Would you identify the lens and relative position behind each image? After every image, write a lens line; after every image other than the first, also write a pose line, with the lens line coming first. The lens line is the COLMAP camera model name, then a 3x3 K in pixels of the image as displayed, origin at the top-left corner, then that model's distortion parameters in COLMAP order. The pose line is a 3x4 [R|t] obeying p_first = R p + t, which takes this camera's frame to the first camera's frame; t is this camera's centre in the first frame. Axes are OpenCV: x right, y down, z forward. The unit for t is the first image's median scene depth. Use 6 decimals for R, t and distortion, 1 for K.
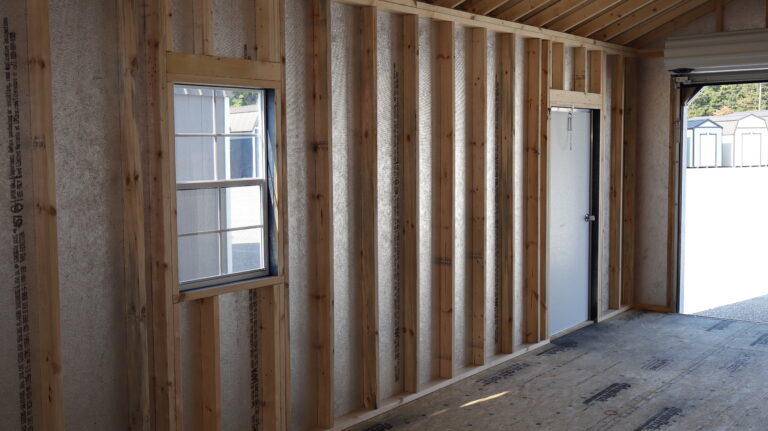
lens RADIAL K [[892.7, 0, 384.0], [0, 892.7, 215.5], [0, 0, 1]] dist [0.021129, -0.019838]
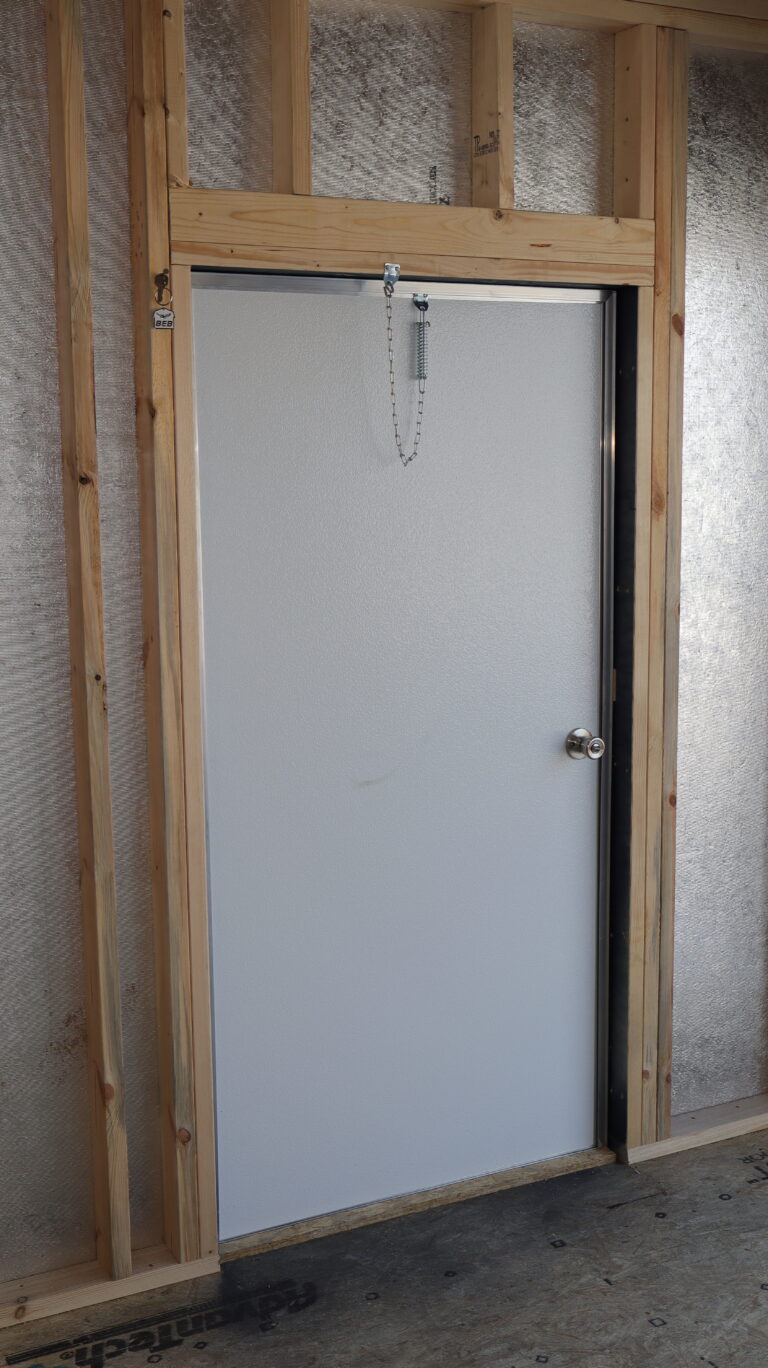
lens RADIAL K [[1590.1, 0, 370.3], [0, 1590.1, 683.8], [0, 0, 1]] dist [0.021129, -0.019838]
pose [[0.897398, 0.054774, -0.437808, 0.365821], [-0.028803, 0.997420, 0.065748, -0.040319], [0.440280, -0.046391, 0.896661, 0.587141]]
